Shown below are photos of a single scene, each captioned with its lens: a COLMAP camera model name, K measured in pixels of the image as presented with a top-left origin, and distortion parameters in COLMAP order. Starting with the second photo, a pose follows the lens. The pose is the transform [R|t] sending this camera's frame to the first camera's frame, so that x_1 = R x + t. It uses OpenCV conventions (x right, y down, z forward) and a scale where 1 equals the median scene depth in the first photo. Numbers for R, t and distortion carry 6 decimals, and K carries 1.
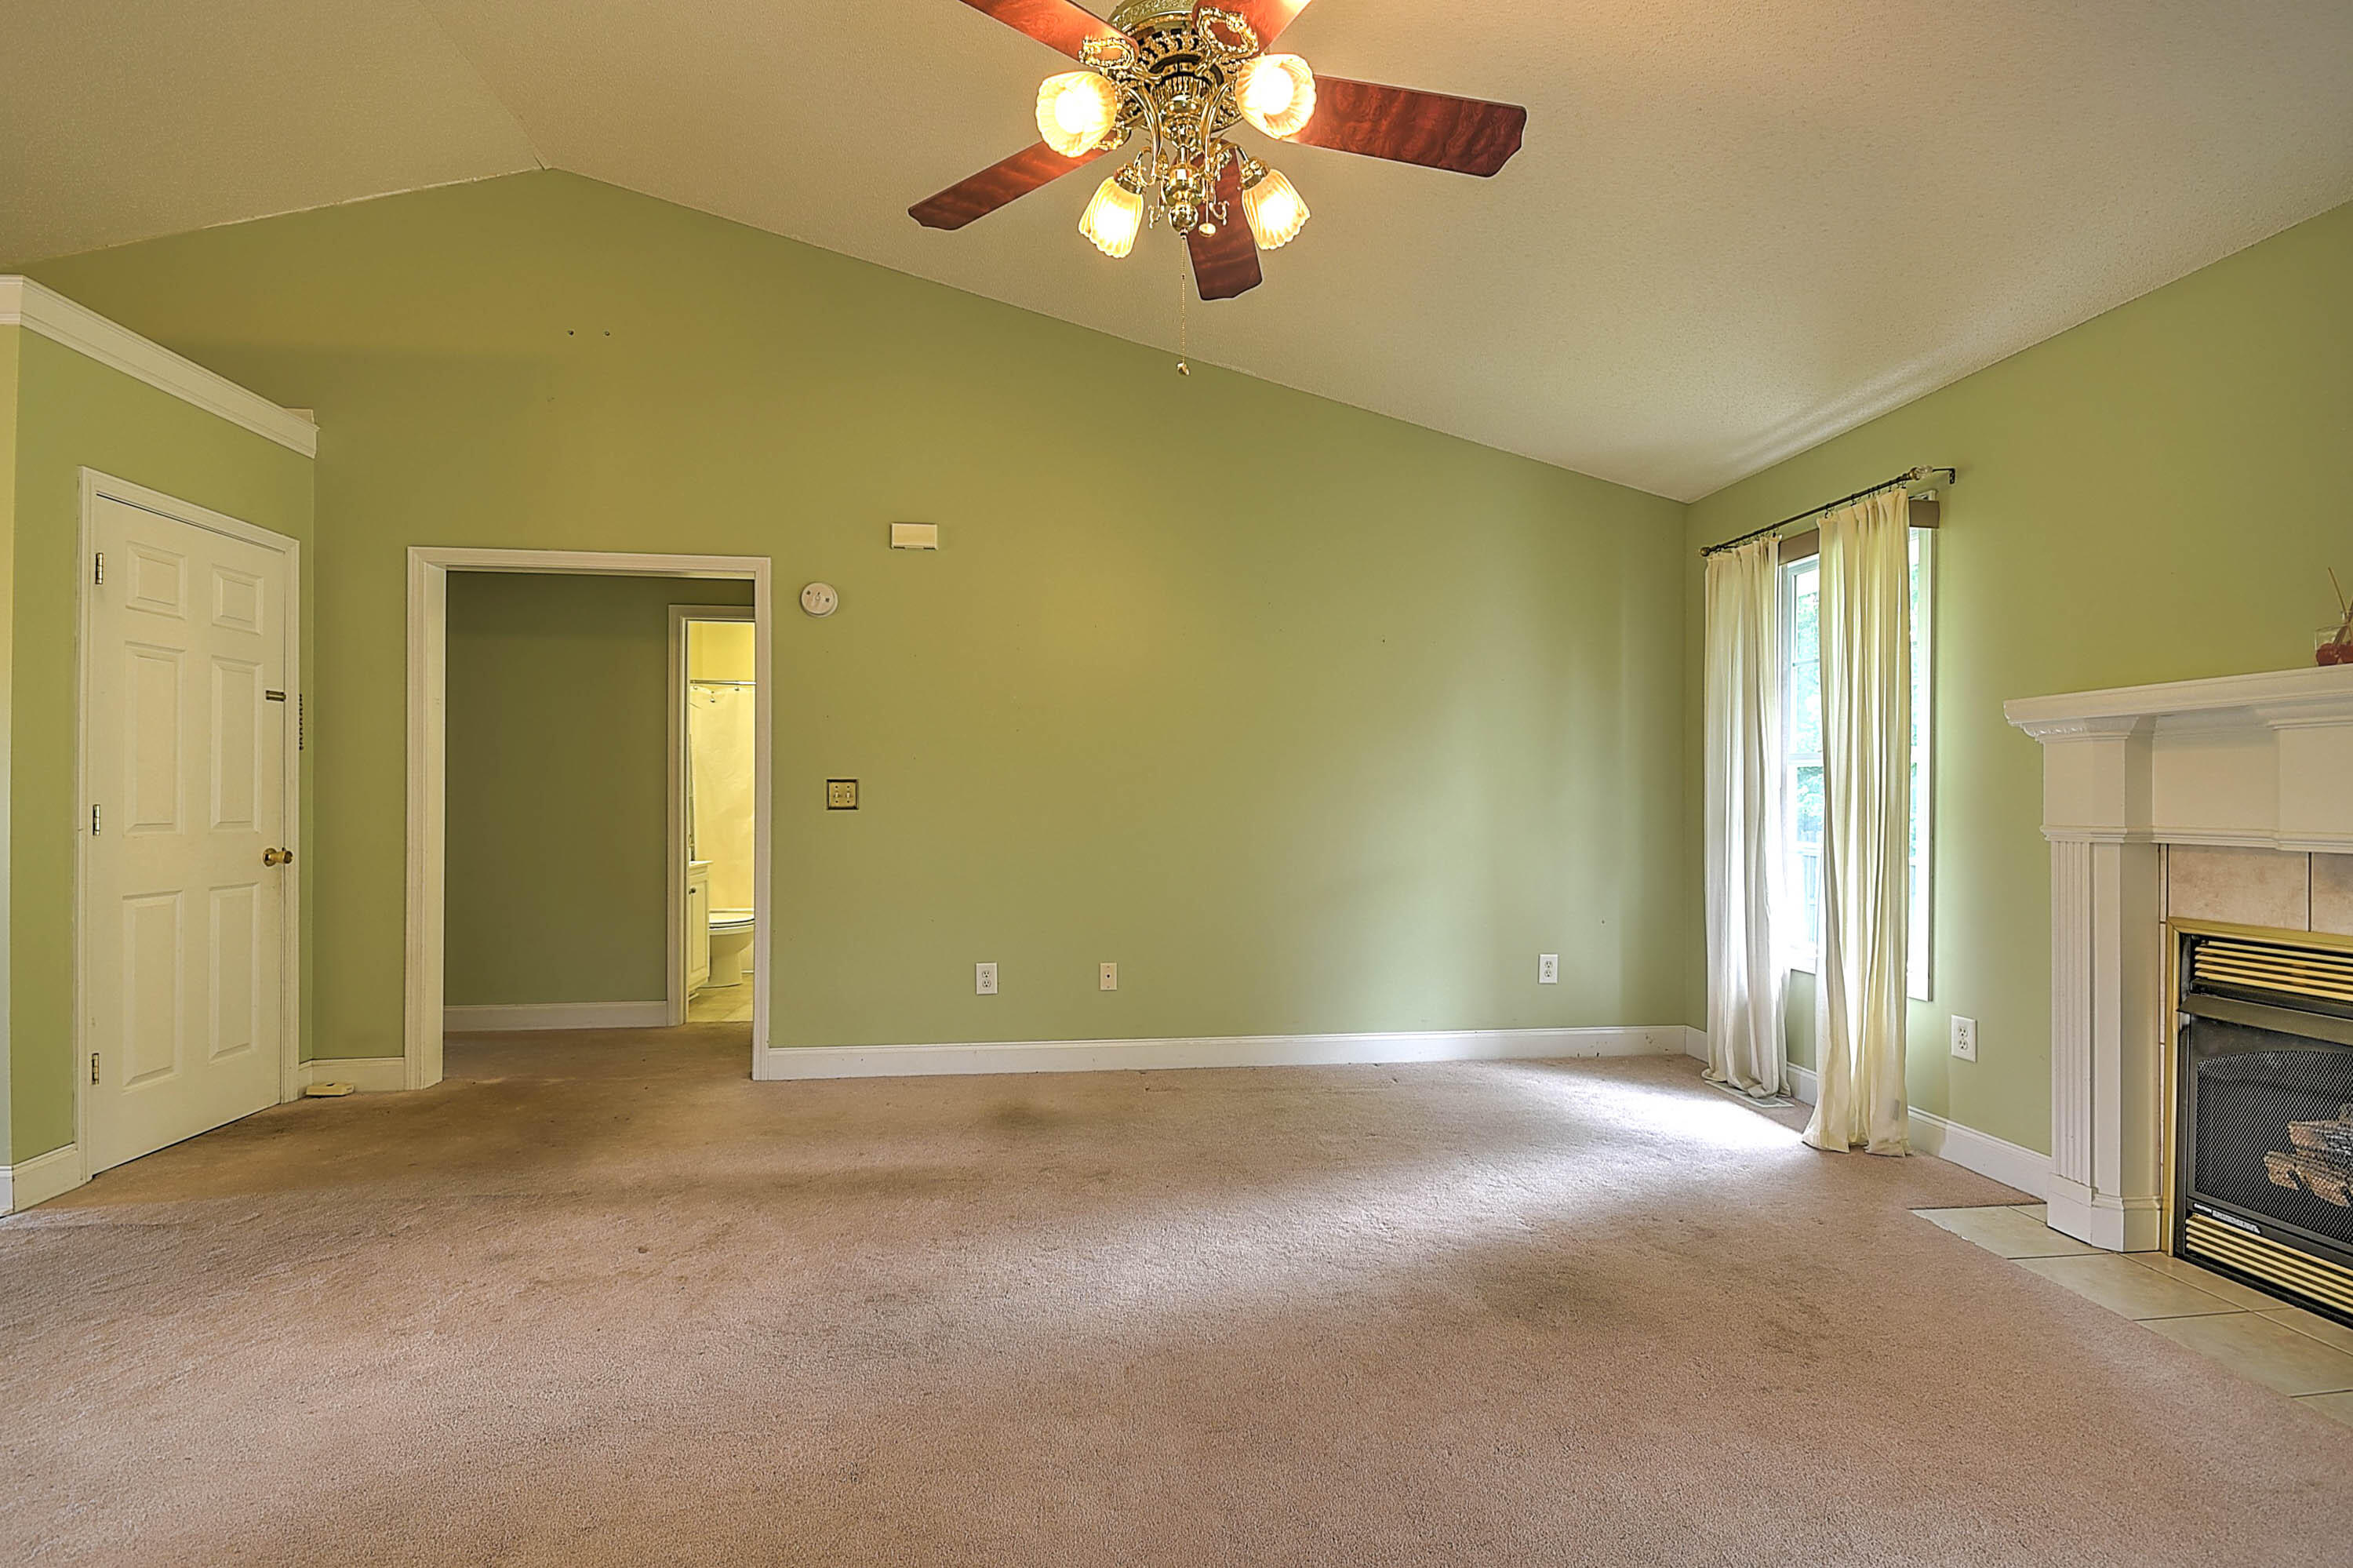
lens RADIAL K [[1035.1, 0, 1183.0], [0, 1035.1, 788.8], [0, 0, 1]] dist [0.002606, 0.000178]
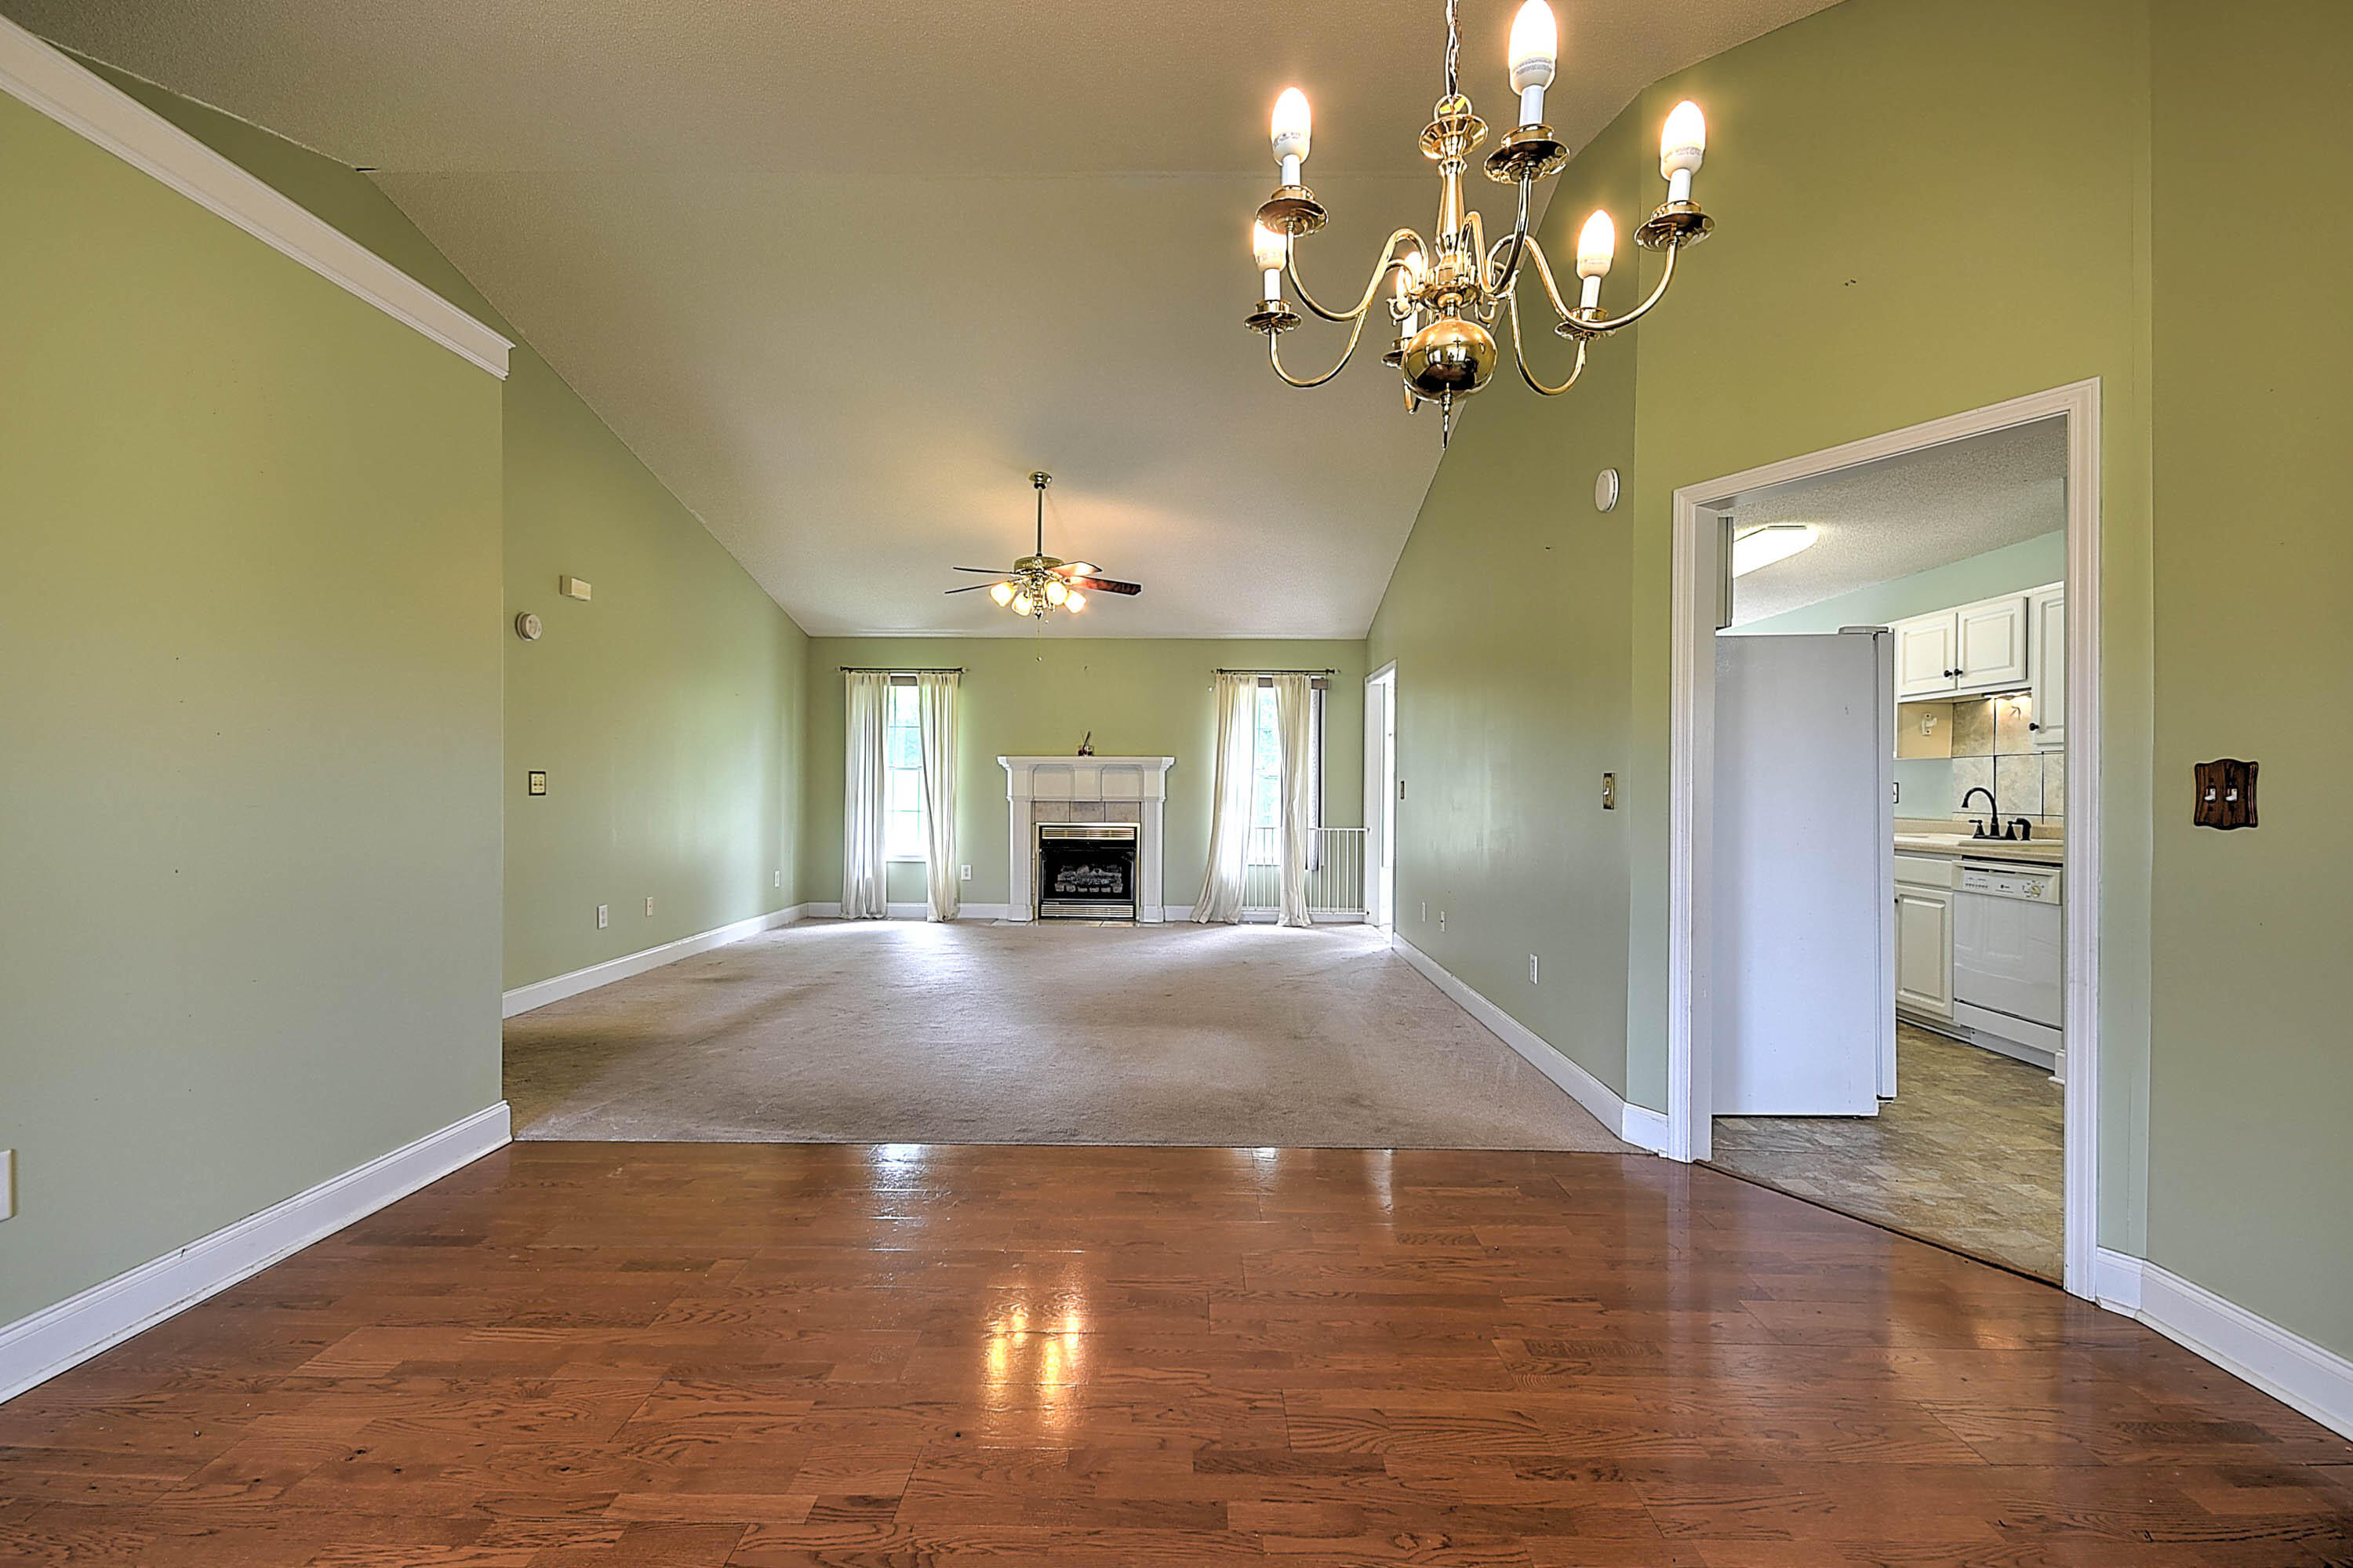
lens RADIAL K [[1035.1, 0, 1183.0], [0, 1035.1, 788.8], [0, 0, 1]] dist [0.002606, 0.000178]
pose [[0.122966, -0.000729, 0.992411, -1.562555], [-0.015666, 0.999874, 0.002675, -0.004058], [-0.992287, -0.015877, 0.122939, 0.064723]]
